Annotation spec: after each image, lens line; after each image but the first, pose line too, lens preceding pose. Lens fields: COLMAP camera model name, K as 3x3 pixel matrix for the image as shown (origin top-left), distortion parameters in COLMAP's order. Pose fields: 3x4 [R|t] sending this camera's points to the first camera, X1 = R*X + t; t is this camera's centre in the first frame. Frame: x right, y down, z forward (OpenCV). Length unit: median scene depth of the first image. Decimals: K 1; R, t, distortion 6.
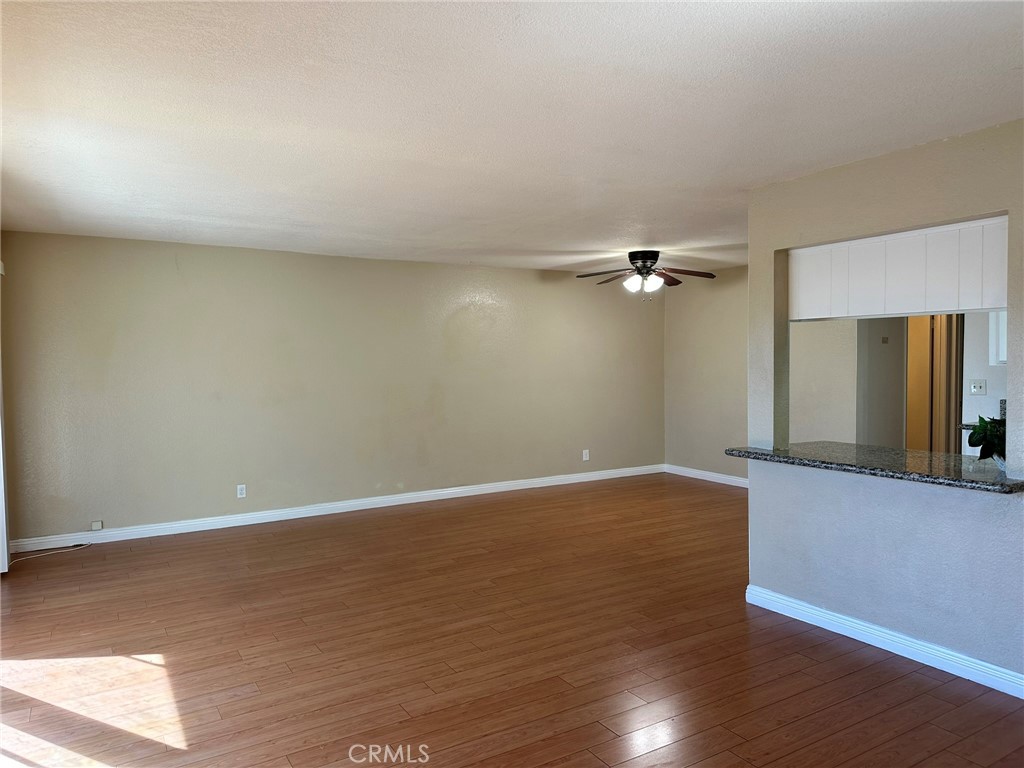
lens RADIAL K [[710.7, 0, 520.8], [0, 710.7, 383.2], [0, 0, 1]] dist [0.054045, -0.071519]
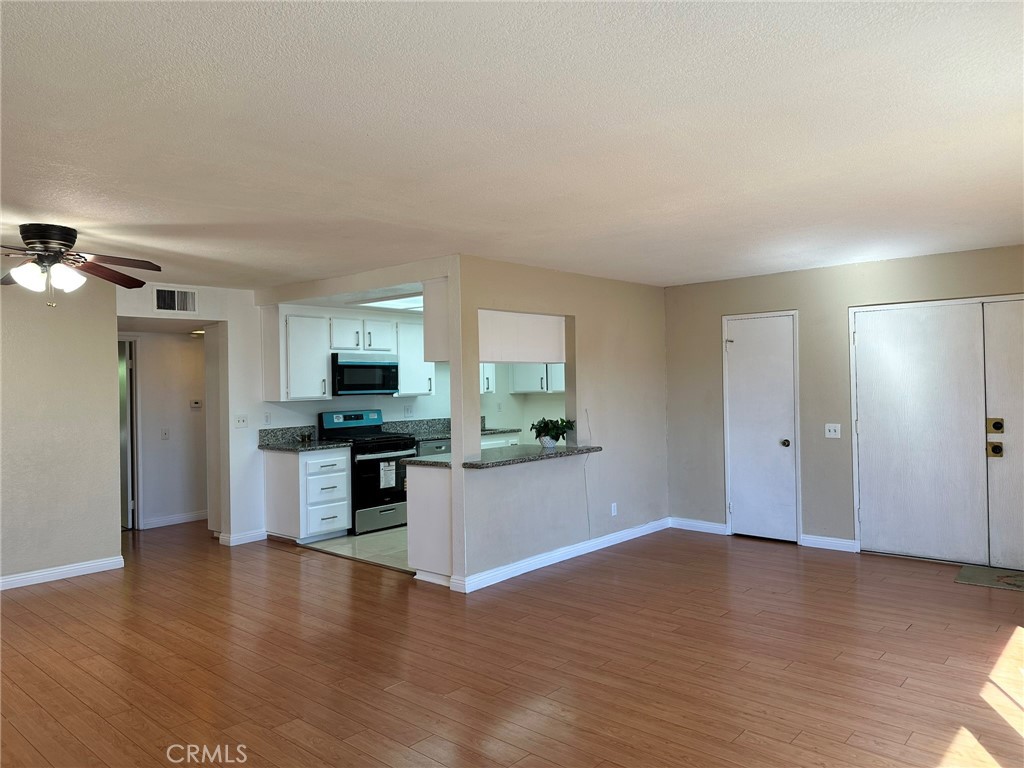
lens RADIAL K [[710.7, 0, 520.8], [0, 710.7, 383.2], [0, 0, 1]] dist [0.054045, -0.071519]
pose [[-0.290053, 0.019734, 0.956807, -0.932047], [0.060411, 0.998171, -0.002273, -0.039197], [-0.955102, 0.057143, -0.290715, 1.357573]]
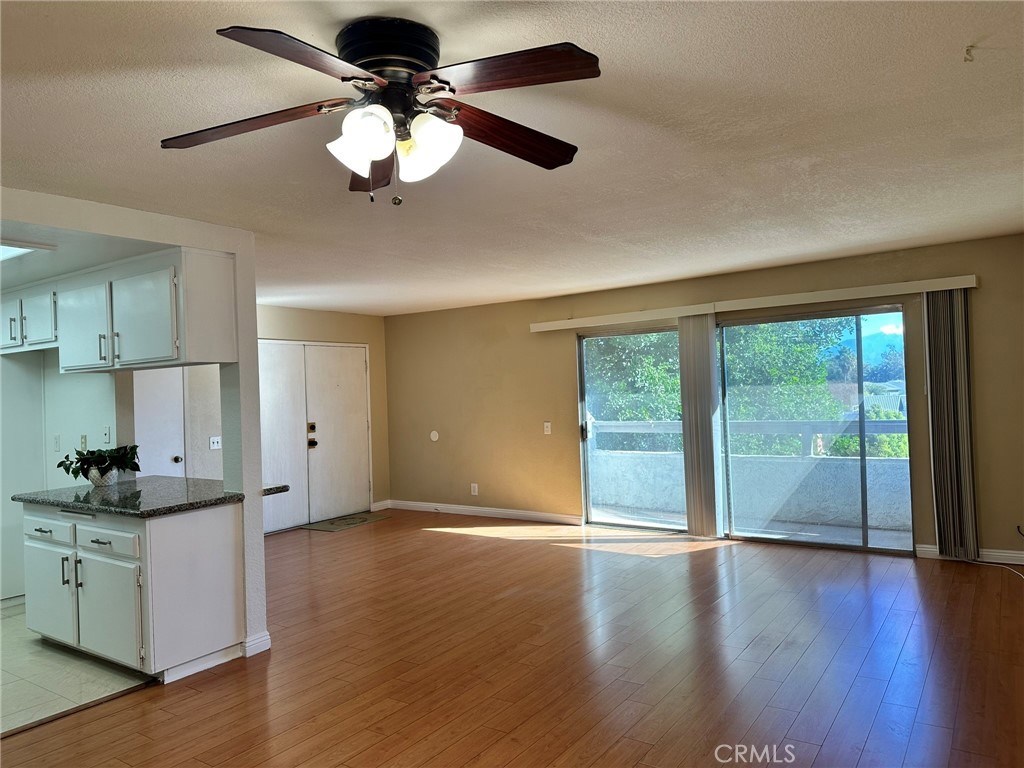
lens RADIAL K [[710.7, 0, 520.8], [0, 710.7, 383.2], [0, 0, 1]] dist [0.054045, -0.071519]
pose [[-0.909541, 0.040218, -0.413663, 0.430766], [0.028227, 0.998986, 0.035064, -0.089207], [0.414654, 0.020216, -0.909754, 2.217004]]
